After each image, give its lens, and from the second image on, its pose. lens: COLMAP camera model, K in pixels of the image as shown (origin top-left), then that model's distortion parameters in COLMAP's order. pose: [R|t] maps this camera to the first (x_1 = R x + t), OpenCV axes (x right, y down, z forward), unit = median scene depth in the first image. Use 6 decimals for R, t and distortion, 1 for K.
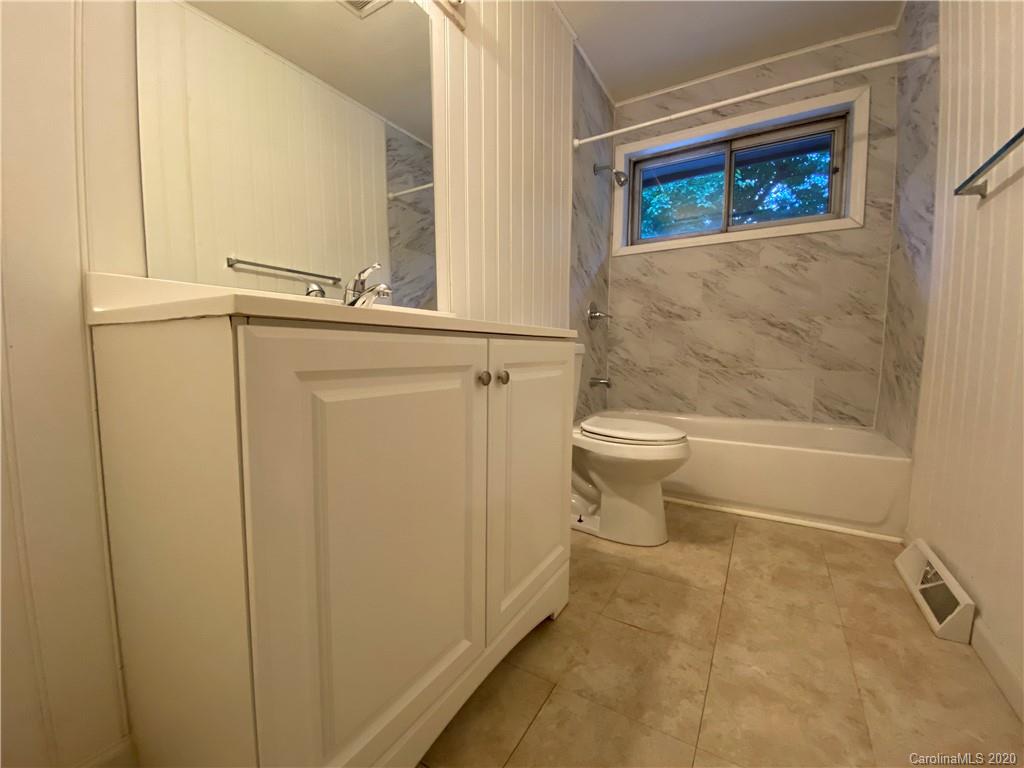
lens RADIAL K [[419.8, 0, 511.6], [0, 419.8, 385.8], [0, 0, 1]] dist [0.032846, -0.026895]
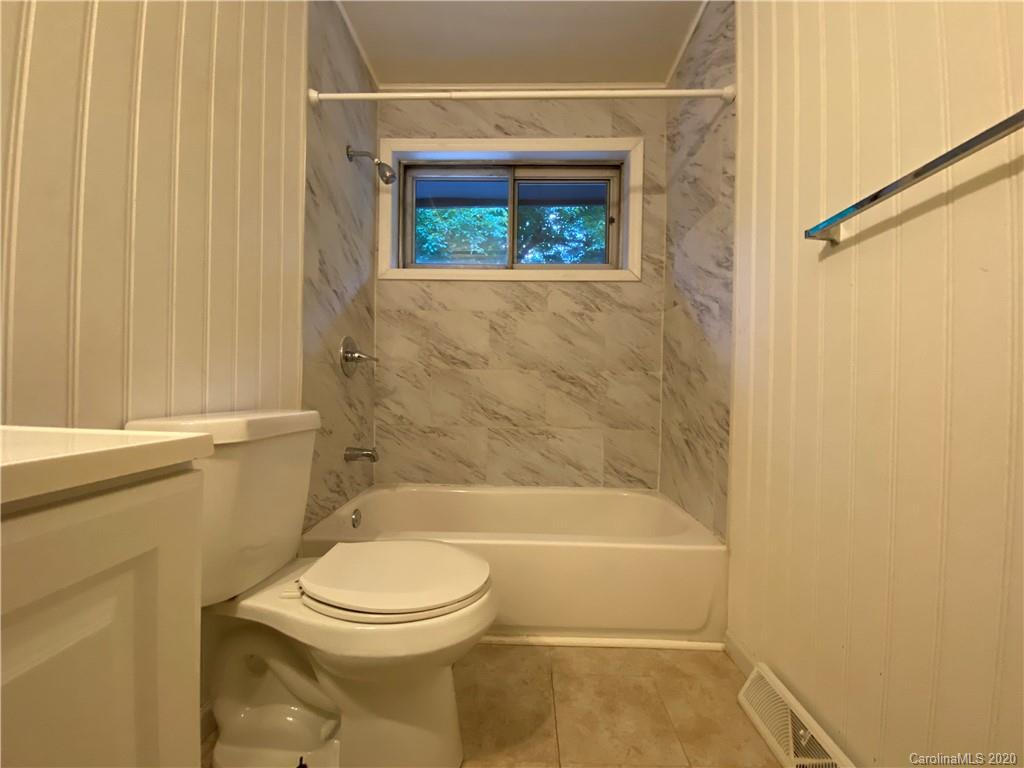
lens RADIAL K [[419.8, 0, 511.6], [0, 419.8, 385.8], [0, 0, 1]] dist [0.032846, -0.026895]
pose [[0.872143, 0.010509, 0.489138, 0.098145], [0.029010, 0.996899, -0.073143, -0.069545], [-0.488391, 0.077981, 0.869134, 0.302773]]
